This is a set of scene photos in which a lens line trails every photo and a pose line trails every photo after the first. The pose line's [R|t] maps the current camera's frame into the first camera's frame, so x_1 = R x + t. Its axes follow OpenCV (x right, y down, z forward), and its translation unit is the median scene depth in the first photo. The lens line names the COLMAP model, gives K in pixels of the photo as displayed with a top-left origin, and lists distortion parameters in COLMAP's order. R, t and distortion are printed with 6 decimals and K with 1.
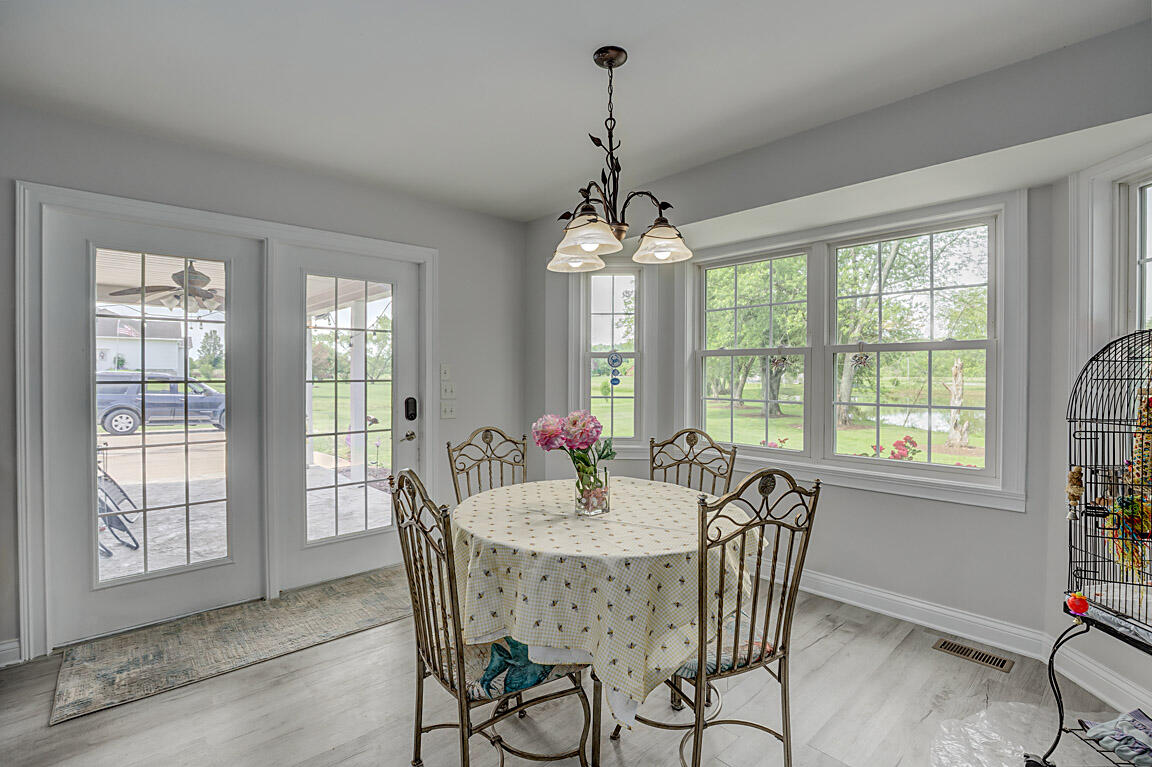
lens RADIAL K [[534.1, 0, 568.0], [0, 534.1, 380.6], [0, 0, 1]] dist [-0.000867, 0.000327]
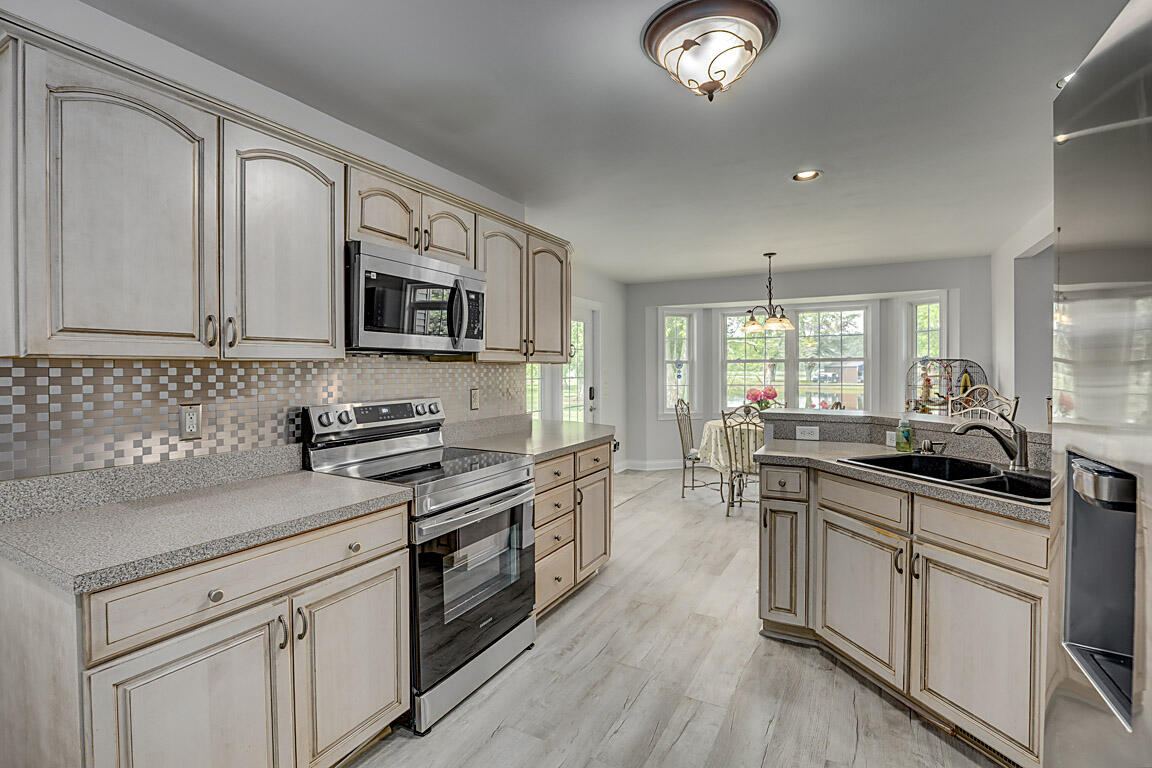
lens RADIAL K [[534.1, 0, 581.0], [0, 534.1, 384.7], [0, 0, 1]] dist [-0.000867, 0.000327]
pose [[0.949937, -0.017001, 0.311979, -0.877658], [0.012721, 0.999795, 0.015751, -0.004199], [-0.312183, -0.010994, 0.949958, -0.664797]]
